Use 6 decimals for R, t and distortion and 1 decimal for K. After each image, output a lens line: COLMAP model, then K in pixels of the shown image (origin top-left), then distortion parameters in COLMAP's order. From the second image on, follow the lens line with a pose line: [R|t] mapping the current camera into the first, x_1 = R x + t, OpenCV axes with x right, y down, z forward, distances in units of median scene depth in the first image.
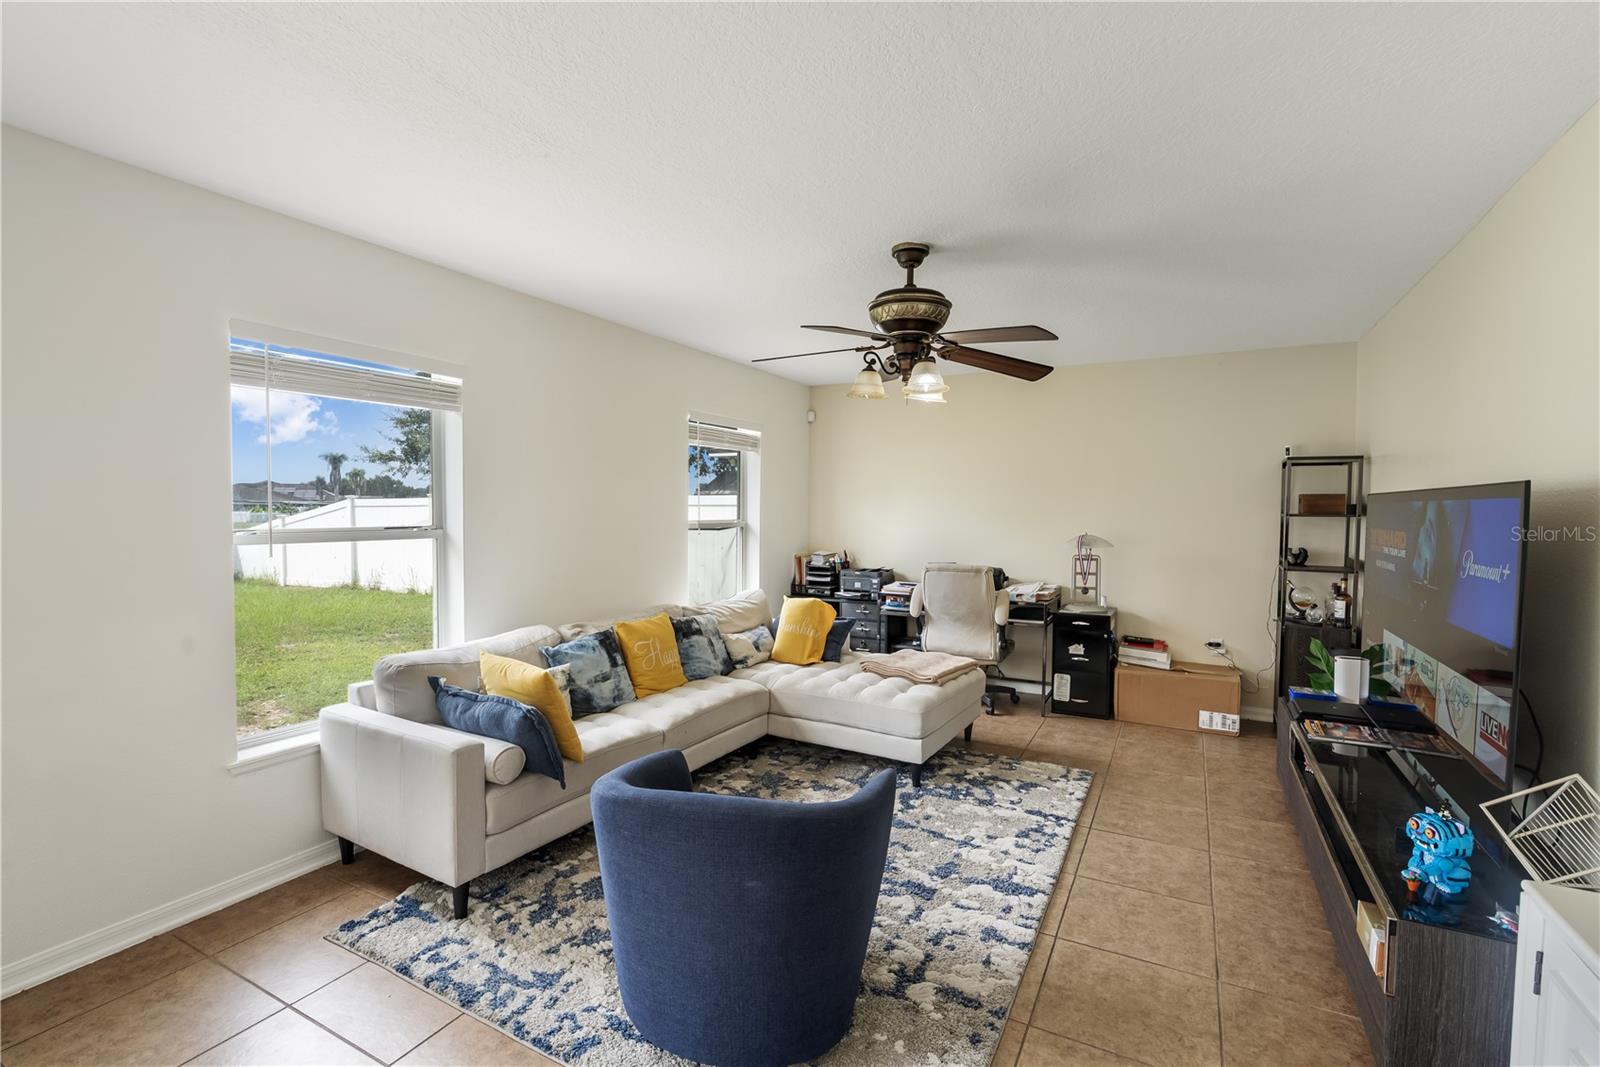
lens RADIAL K [[723.3, 0, 803.5], [0, 723.3, 536.3], [0, 0, 1]] dist [-0.002952, -0.000089]
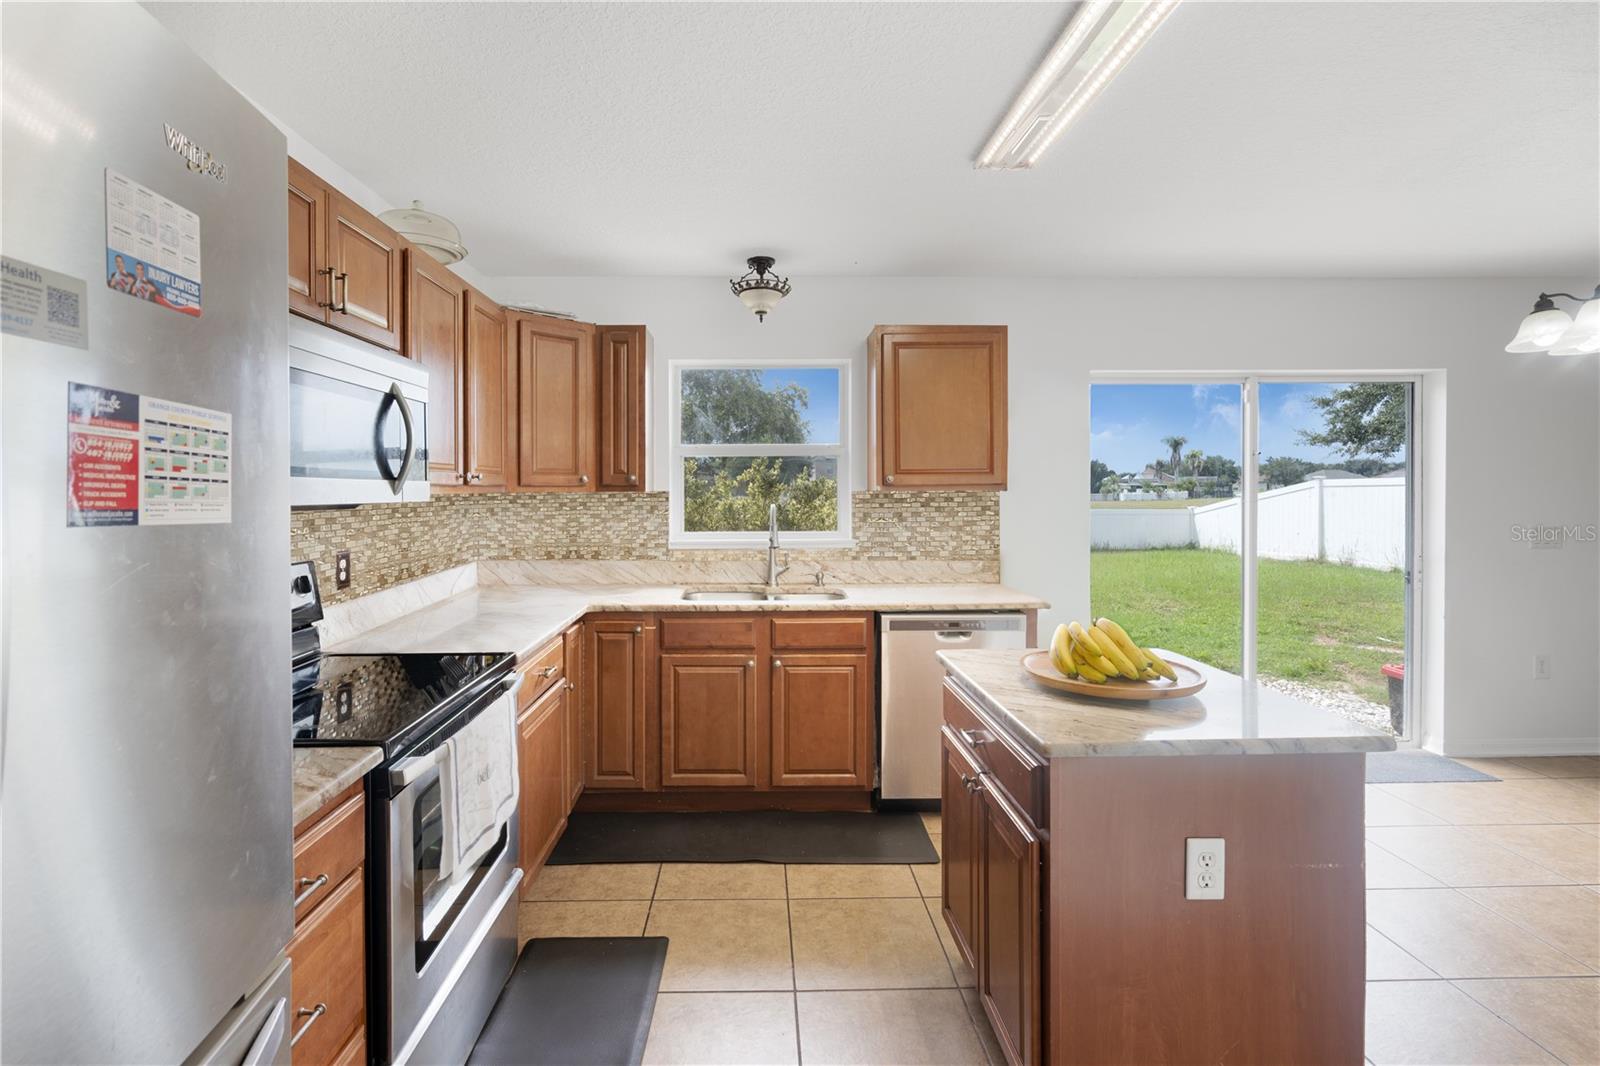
lens RADIAL K [[722.0, 0, 796.8], [0, 722.0, 496.0], [0, 0, 1]] dist [-0.001020, -0.000019]
pose [[0.483298, 0.003393, -0.875449, -0.345870], [-0.028195, 0.999534, -0.011691, 0.043449], [0.875002, 0.030334, 0.483169, -1.257607]]
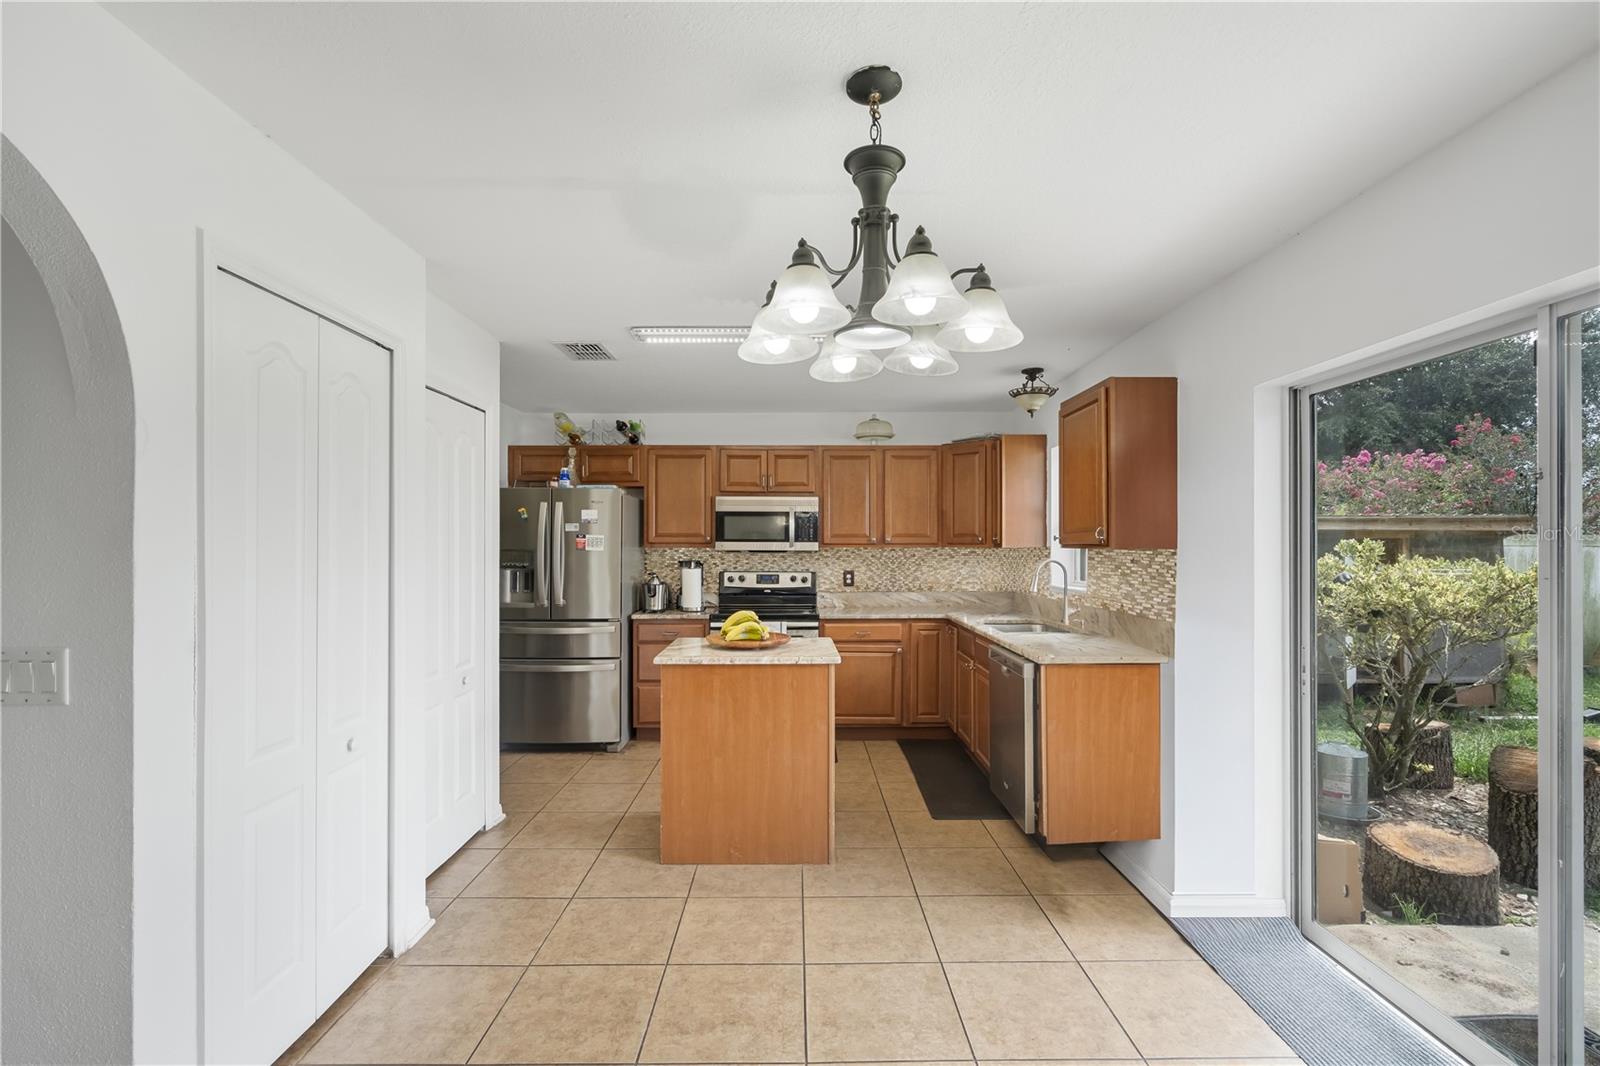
lens RADIAL K [[723.3, 0, 803.5], [0, 723.3, 535.8], [0, 0, 1]] dist [-0.002952, -0.000089]
pose [[-0.878528, -0.010370, -0.477578, -0.249378], [-0.020605, 0.999656, 0.016197, -0.016740], [0.477246, 0.024070, -0.878440, 0.414514]]
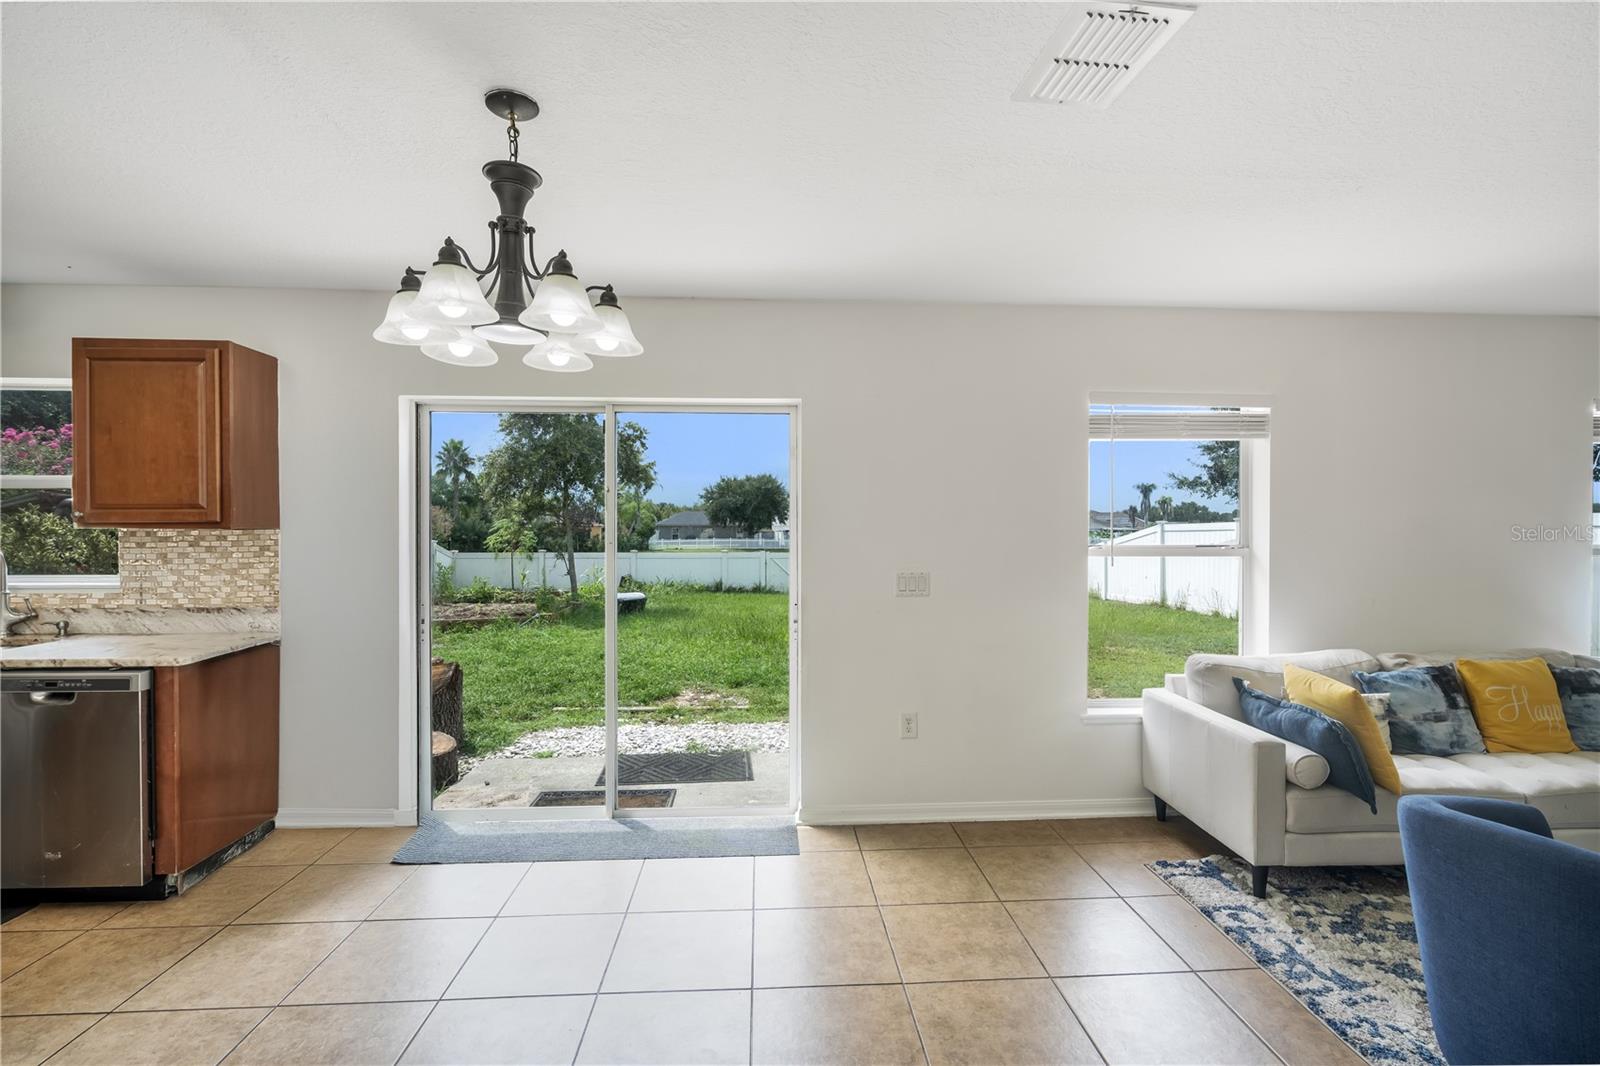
lens RADIAL K [[723.3, 0, 803.5], [0, 723.3, 535.8], [0, 0, 1]] dist [-0.002952, -0.000089]
pose [[0.526628, -0.001179, -0.850095, 0.089718], [-0.029345, 0.999378, -0.019564, 0.017790], [0.849589, 0.035249, 0.526266, -0.176798]]
